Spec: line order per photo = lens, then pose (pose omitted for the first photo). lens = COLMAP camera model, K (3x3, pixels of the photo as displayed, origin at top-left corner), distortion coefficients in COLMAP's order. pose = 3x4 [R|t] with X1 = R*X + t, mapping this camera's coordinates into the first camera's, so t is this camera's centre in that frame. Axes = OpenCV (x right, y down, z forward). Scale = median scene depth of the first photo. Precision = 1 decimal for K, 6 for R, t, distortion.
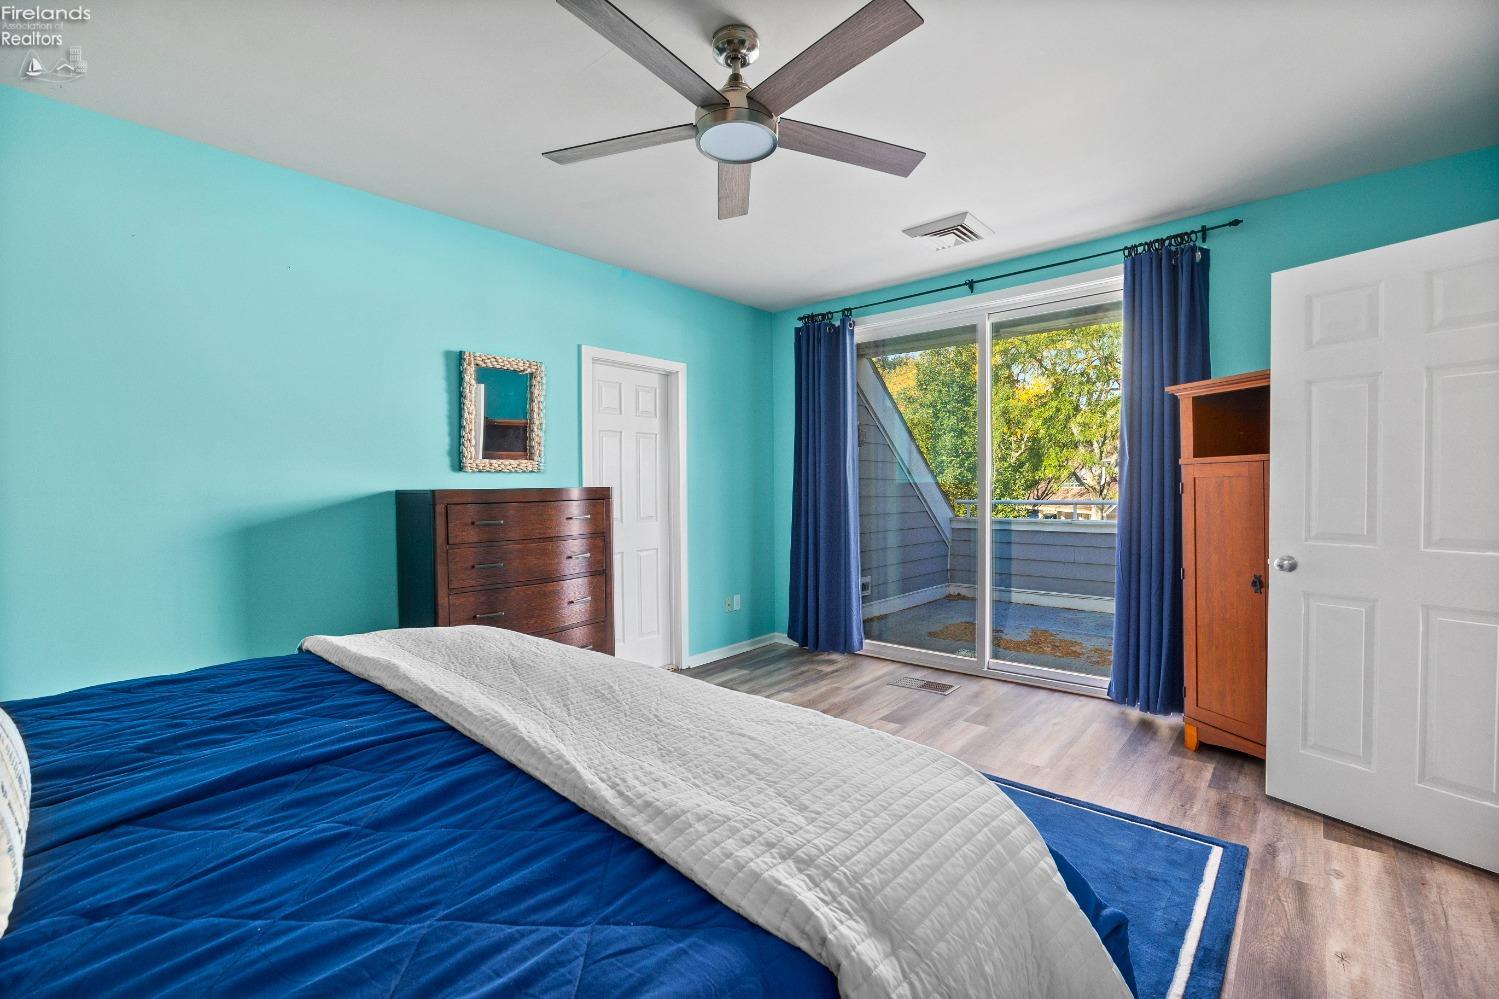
lens RADIAL K [[662.1, 0, 743.6], [0, 662.1, 484.3], [0, 0, 1]] dist [-0.011797, -0.000076]
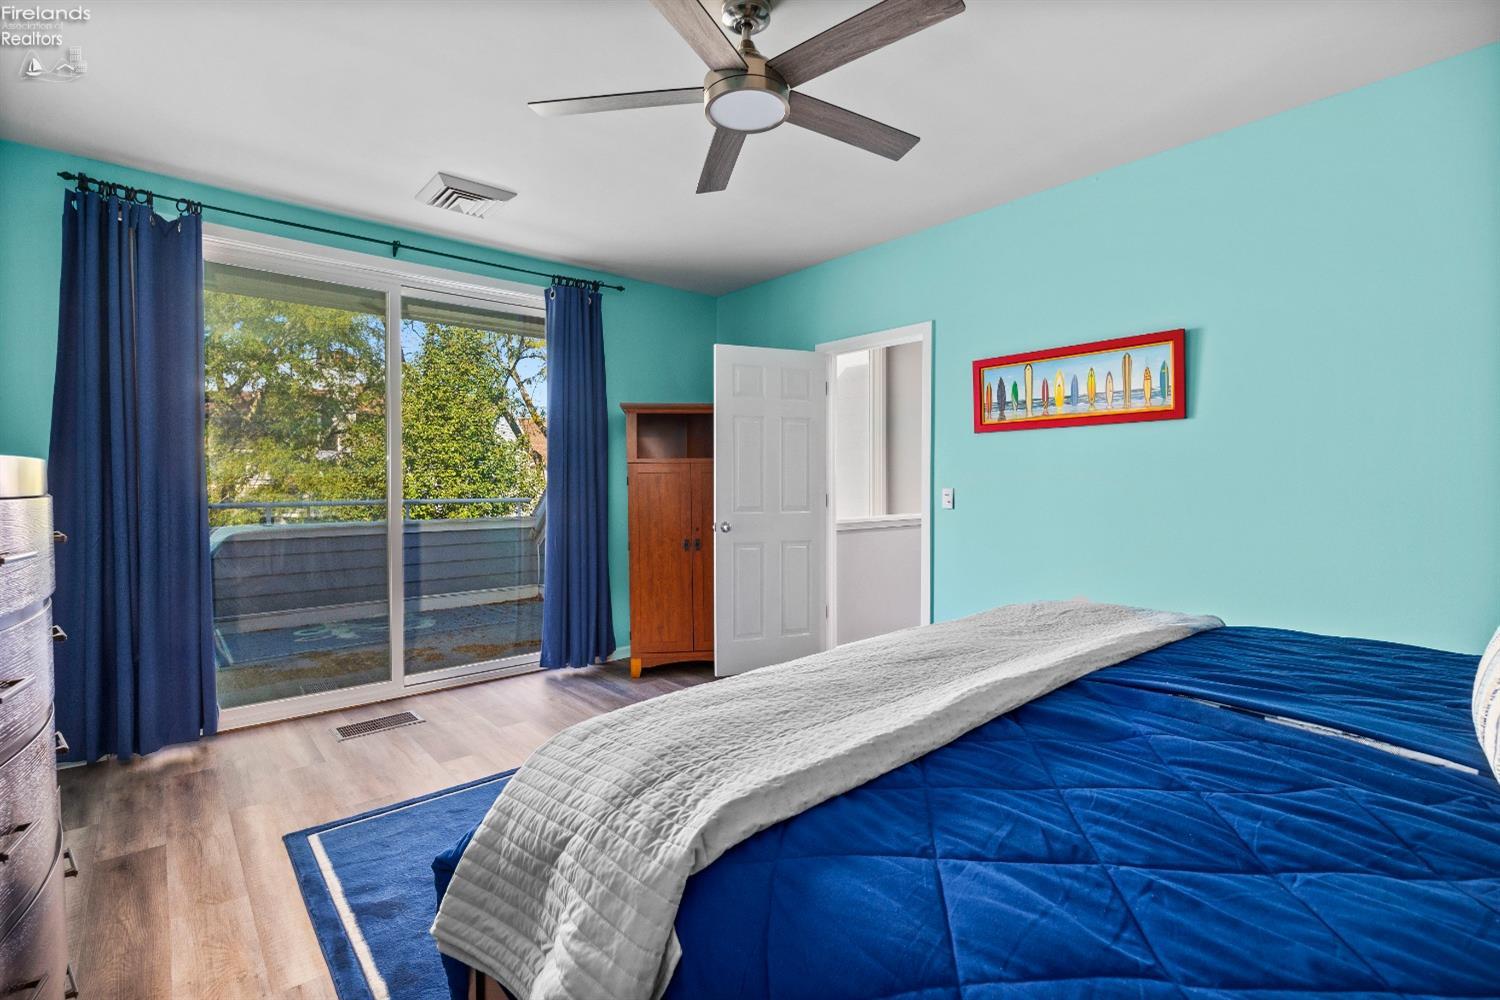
lens RADIAL K [[667.2, 0, 752.3], [0, 667.2, 495.1], [0, 0, 1]] dist [-0.018381, 0.001704]
pose [[0.127182, 0.000079, 0.991879, -0.527234], [0.006700, 0.999977, -0.000939, 0.030482], [-0.991857, 0.006765, 0.127179, 0.498289]]
